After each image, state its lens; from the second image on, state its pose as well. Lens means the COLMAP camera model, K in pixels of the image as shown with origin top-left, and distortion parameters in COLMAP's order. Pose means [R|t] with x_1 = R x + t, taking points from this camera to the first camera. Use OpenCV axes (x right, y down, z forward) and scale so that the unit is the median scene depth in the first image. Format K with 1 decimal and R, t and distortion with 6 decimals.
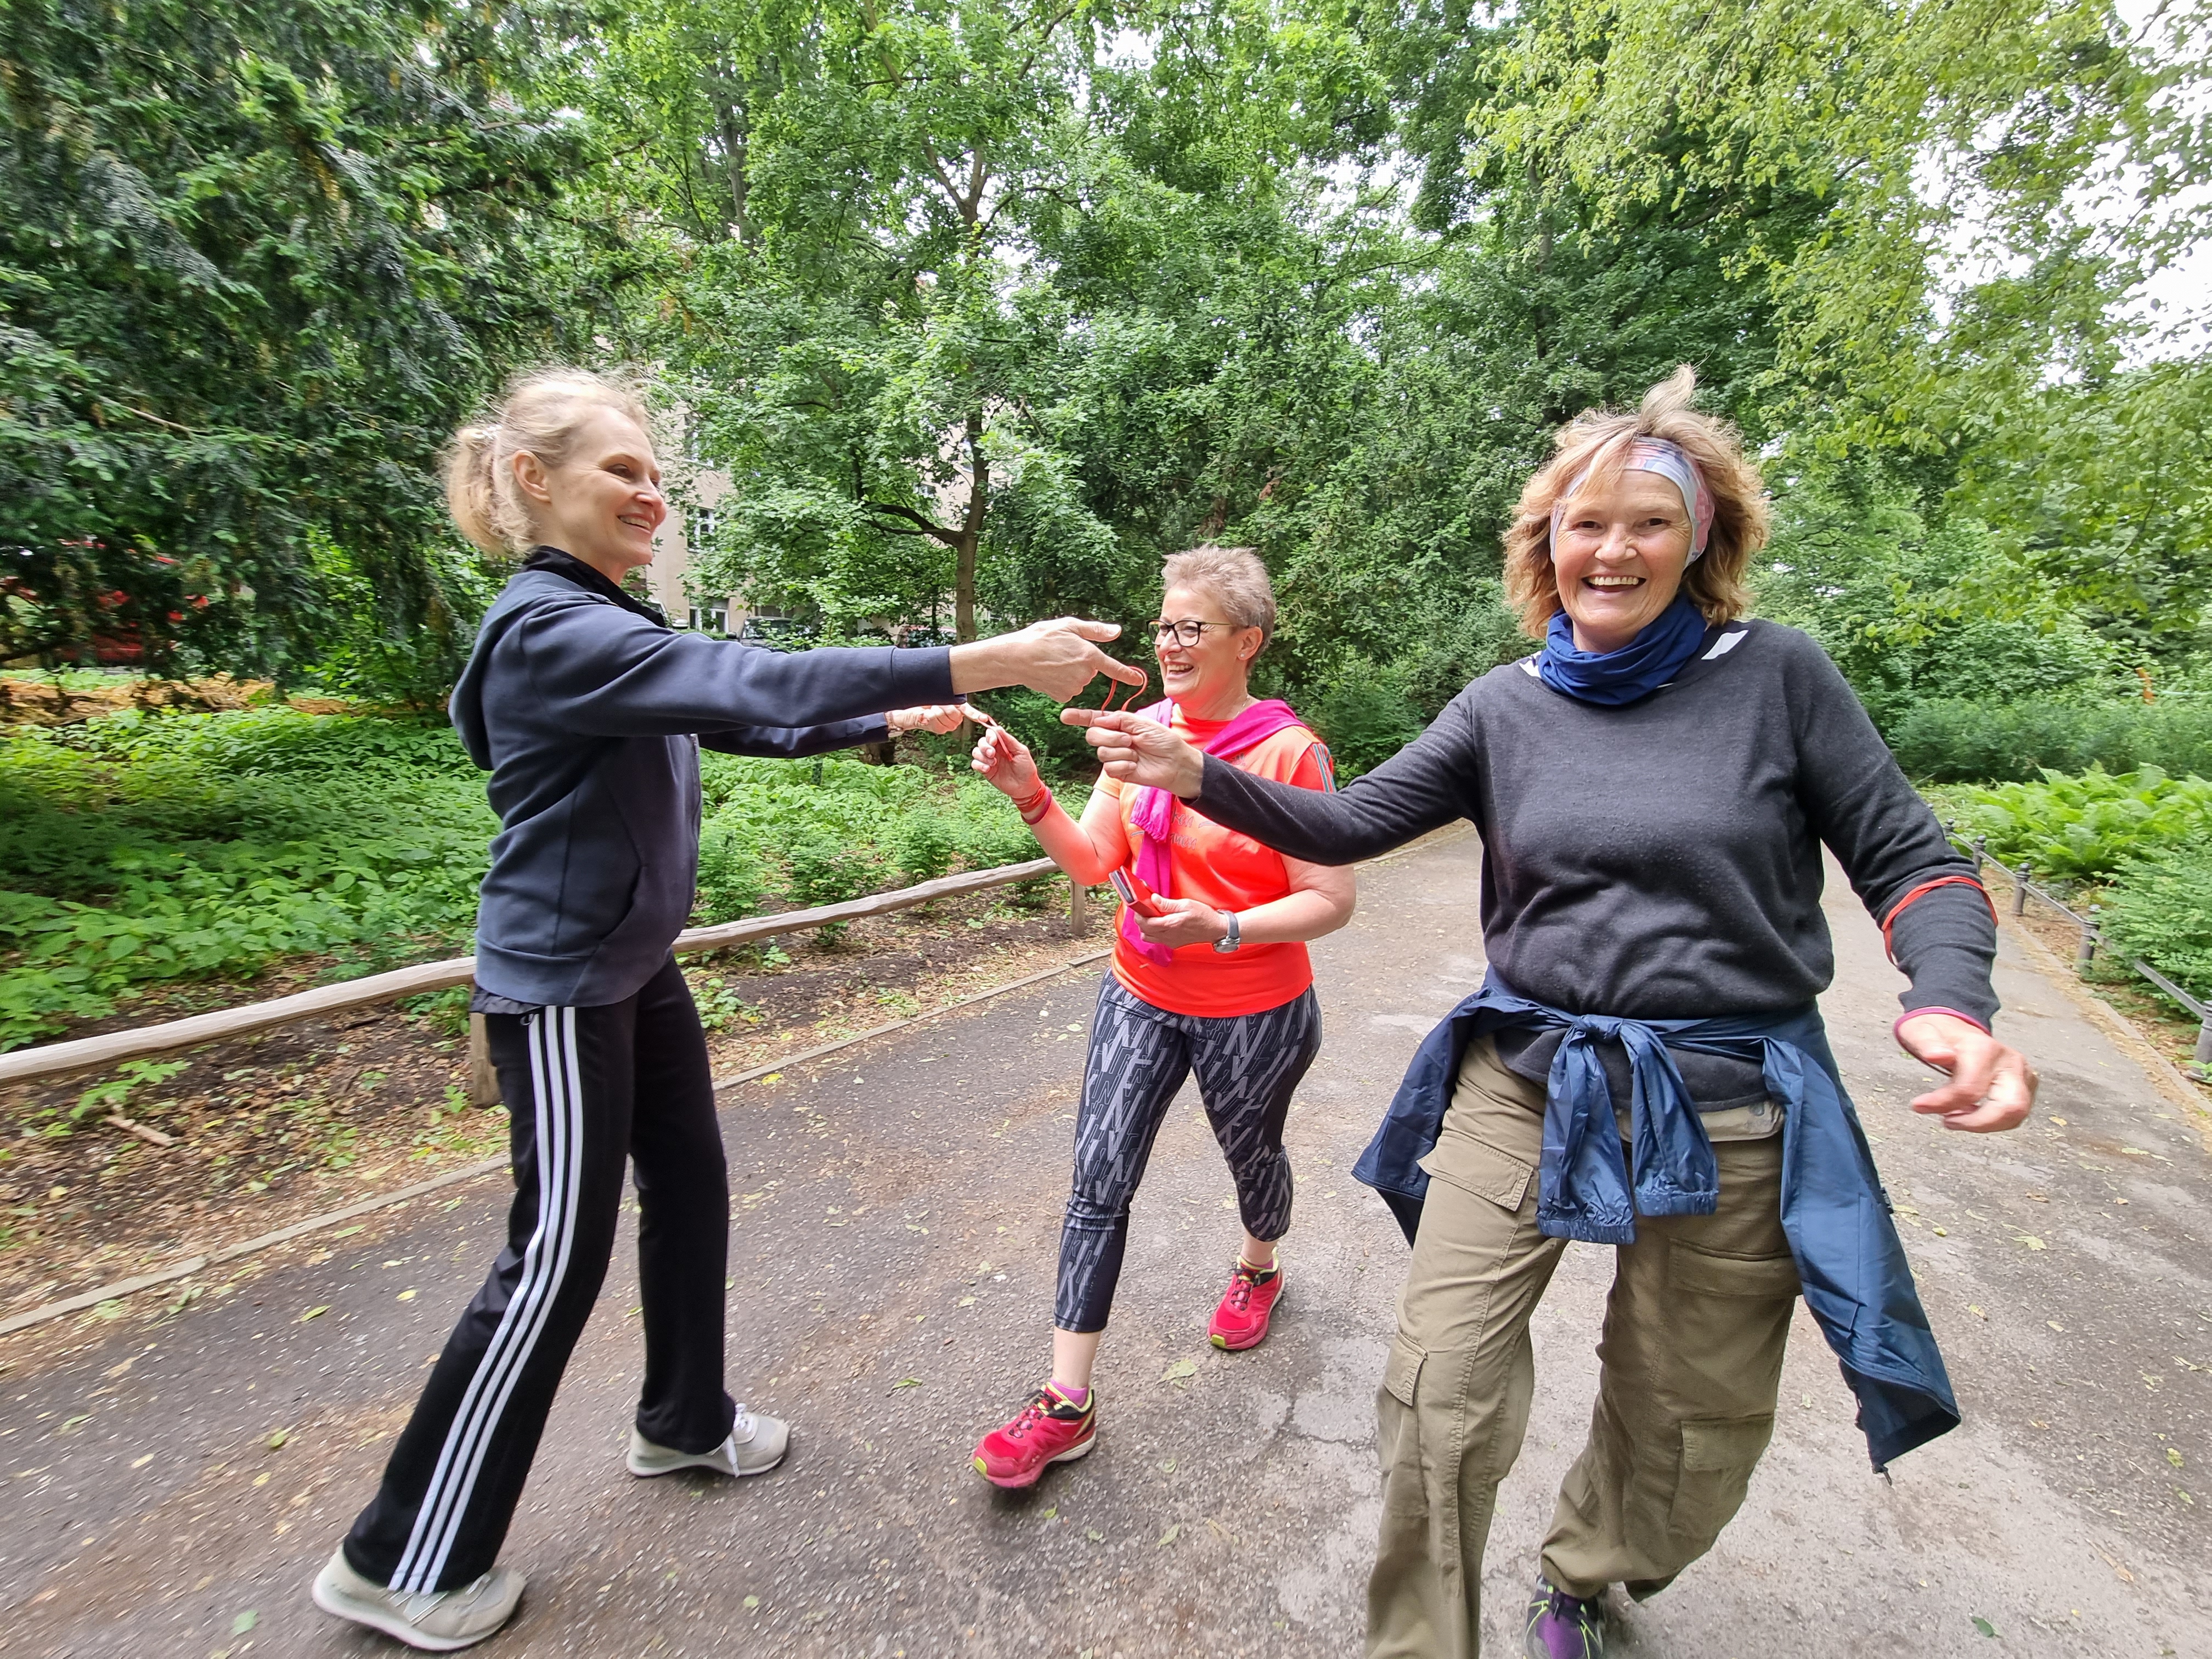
lens RADIAL K [[908.6, 0, 1103.1], [0, 908.6, 822.3], [0, 0, 1]] dist [-0.001713, -0.003976]
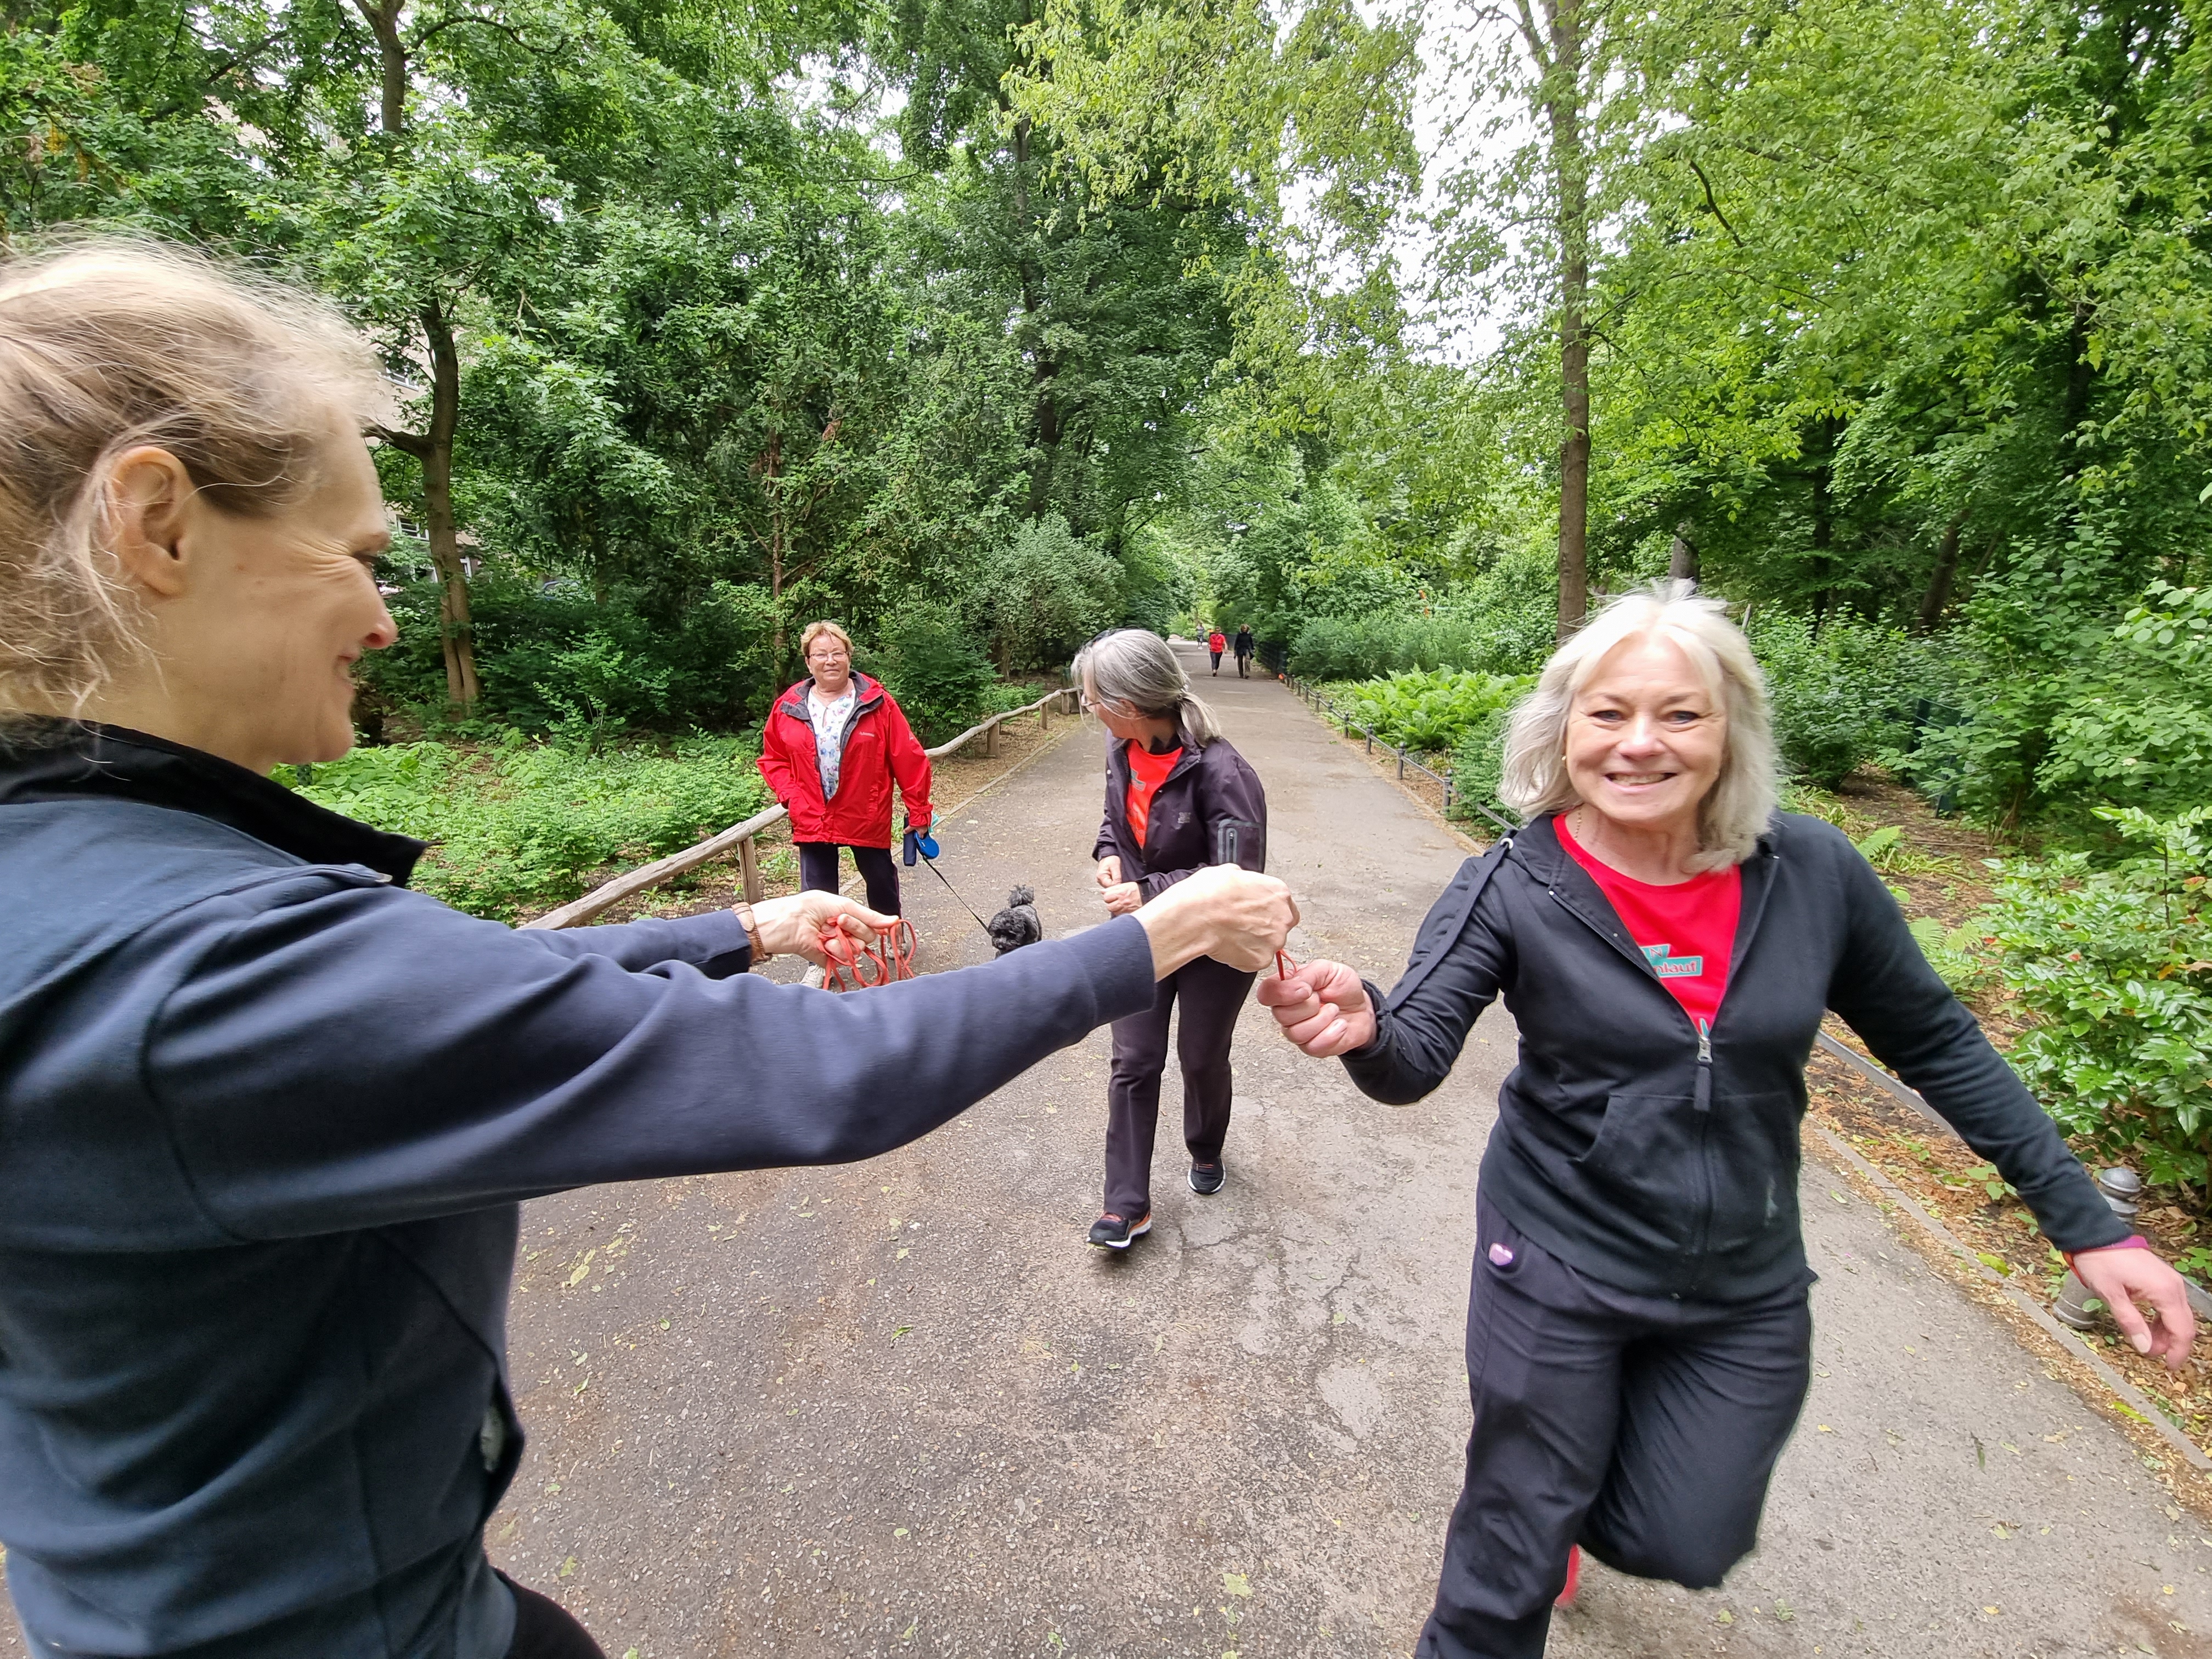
lens RADIAL K [[908.6, 0, 1106.2], [0, 908.6, 816.8], [0, 0, 1]] dist [-0.001713, -0.003976]
pose [[0.860337, -0.127964, 0.493402, -0.096601], [0.090215, 0.990920, 0.099691, -0.021408], [-0.501679, -0.041256, 0.864069, -0.015023]]
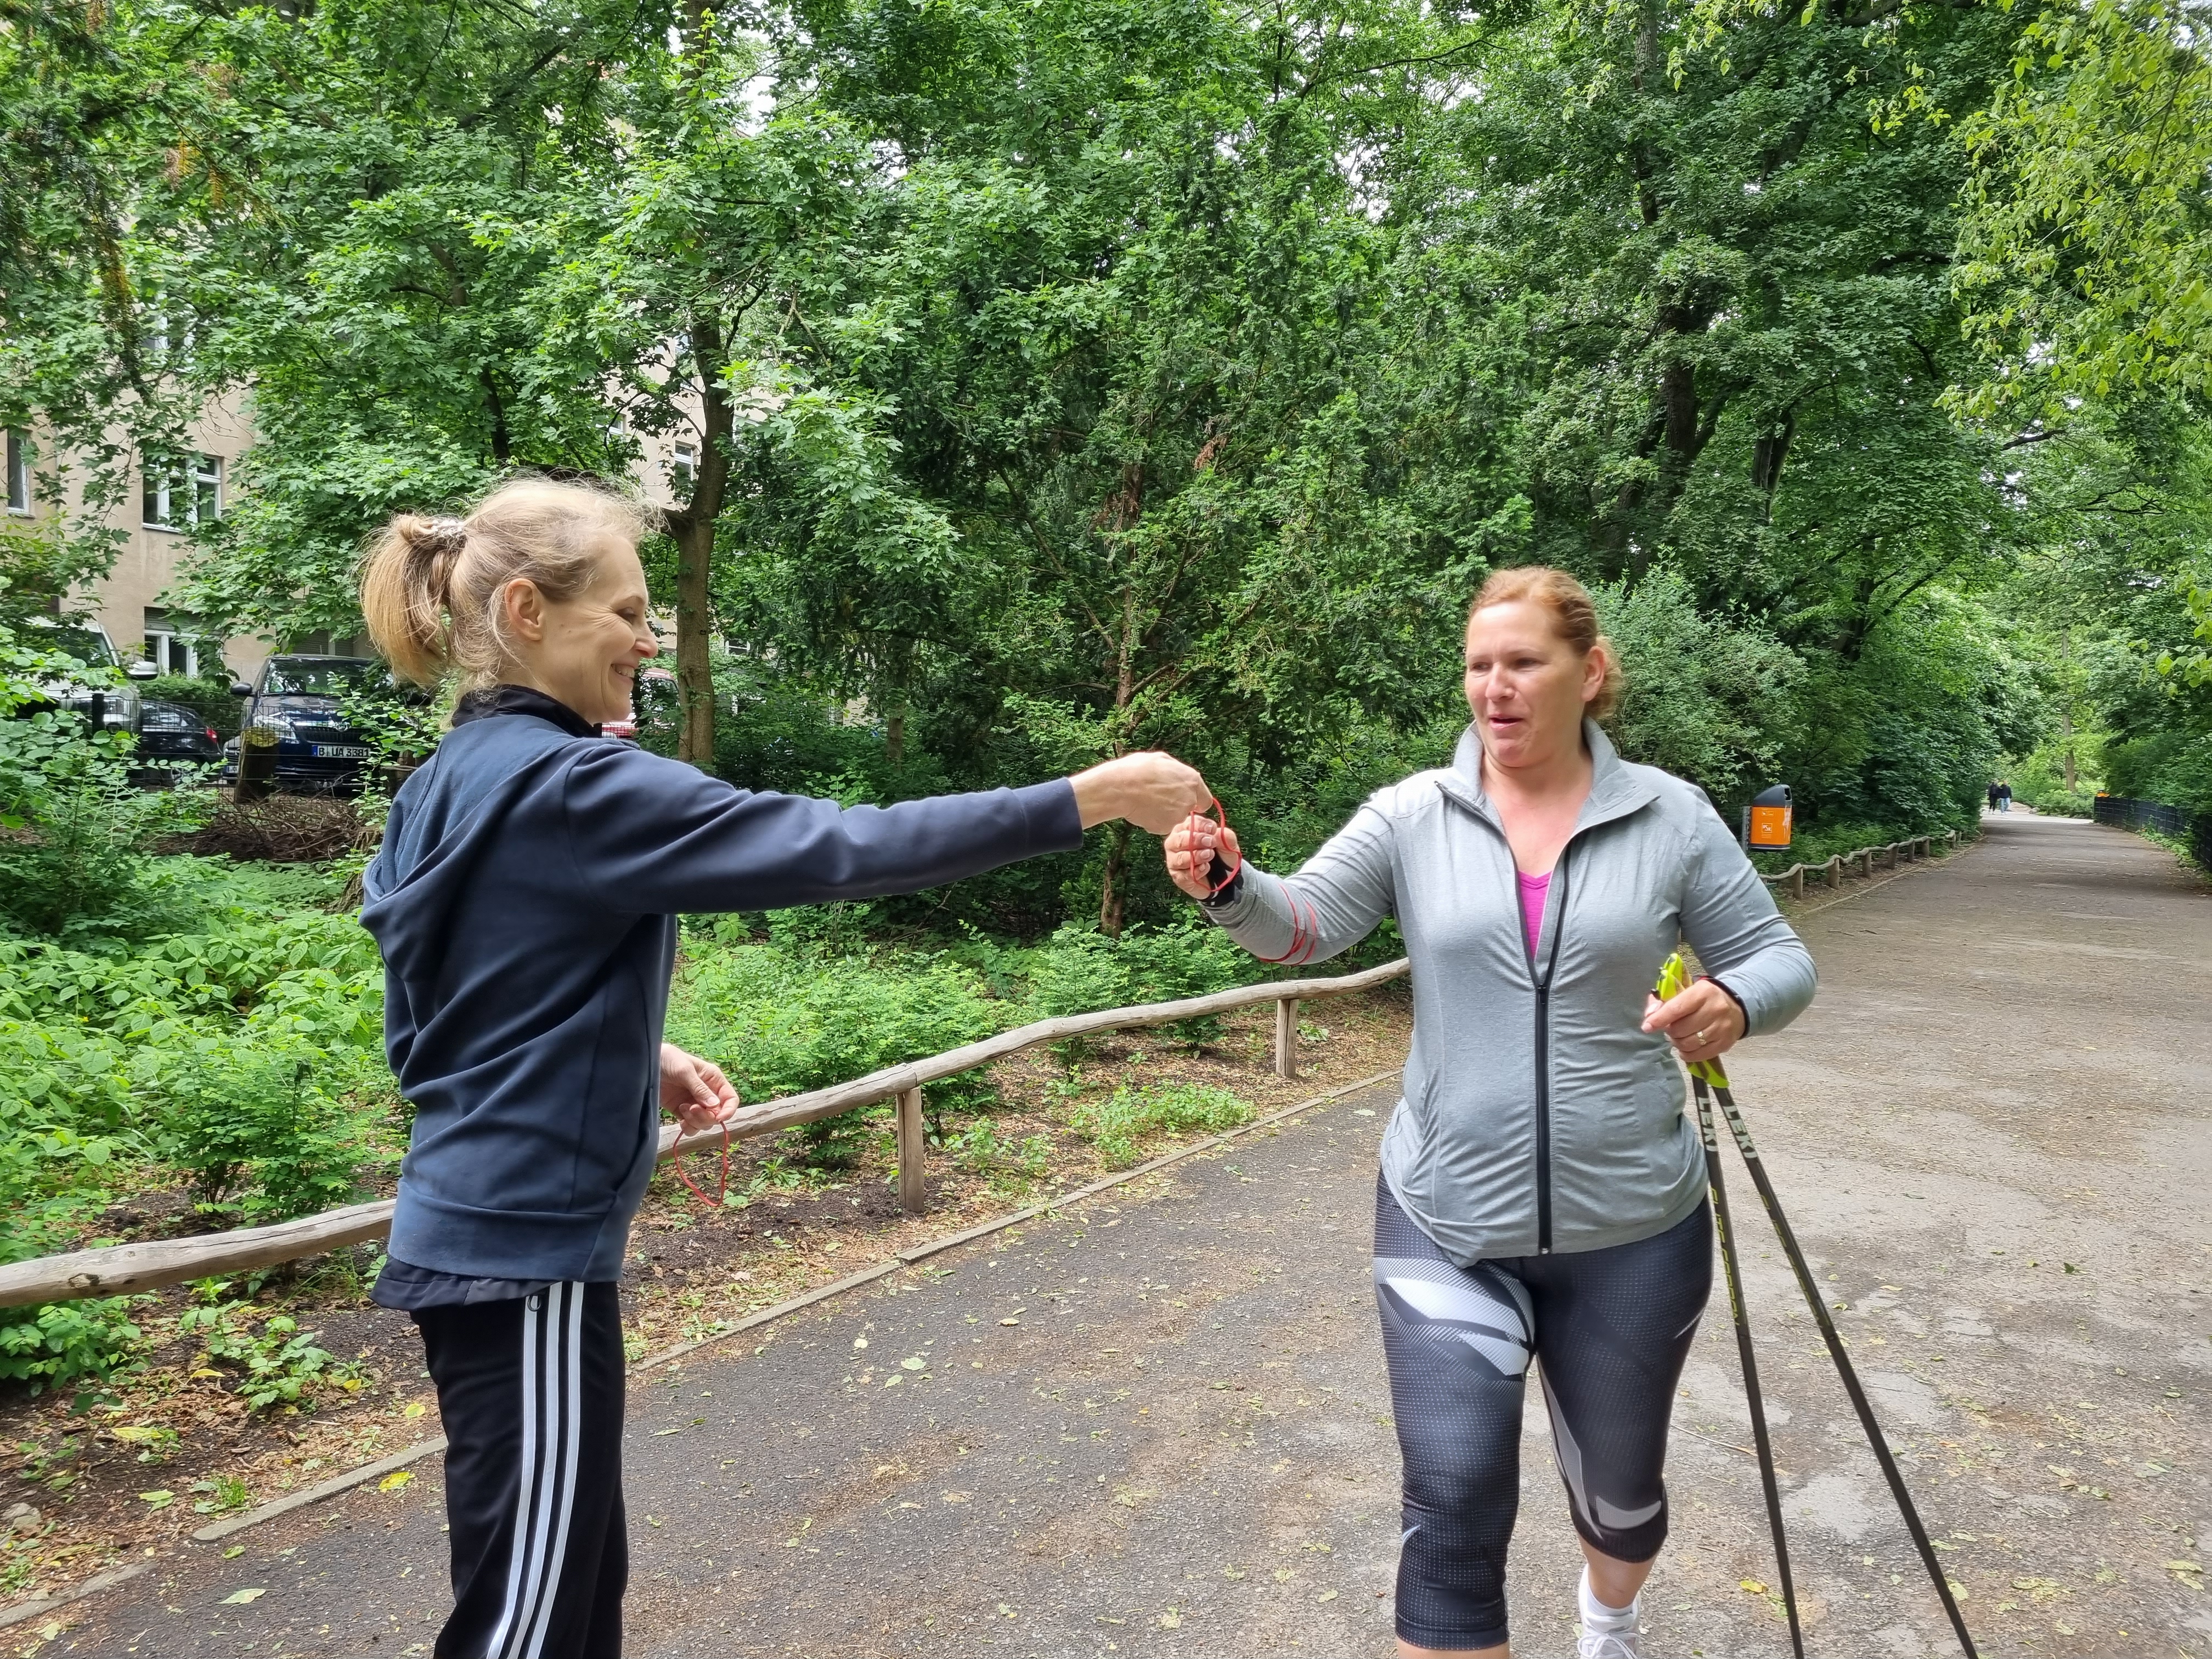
lens RADIAL K [[1647.0, 0, 1117.8], [0, 1647.0, 845.7], [0, 0, 1]] dist [0.068691, -0.056154]
pose [[0.993913, -0.024314, 0.107452, -0.002747], [0.034748, 0.994743, -0.096328, -0.001792], [-0.104545, 0.099475, 0.989533, -0.056407]]
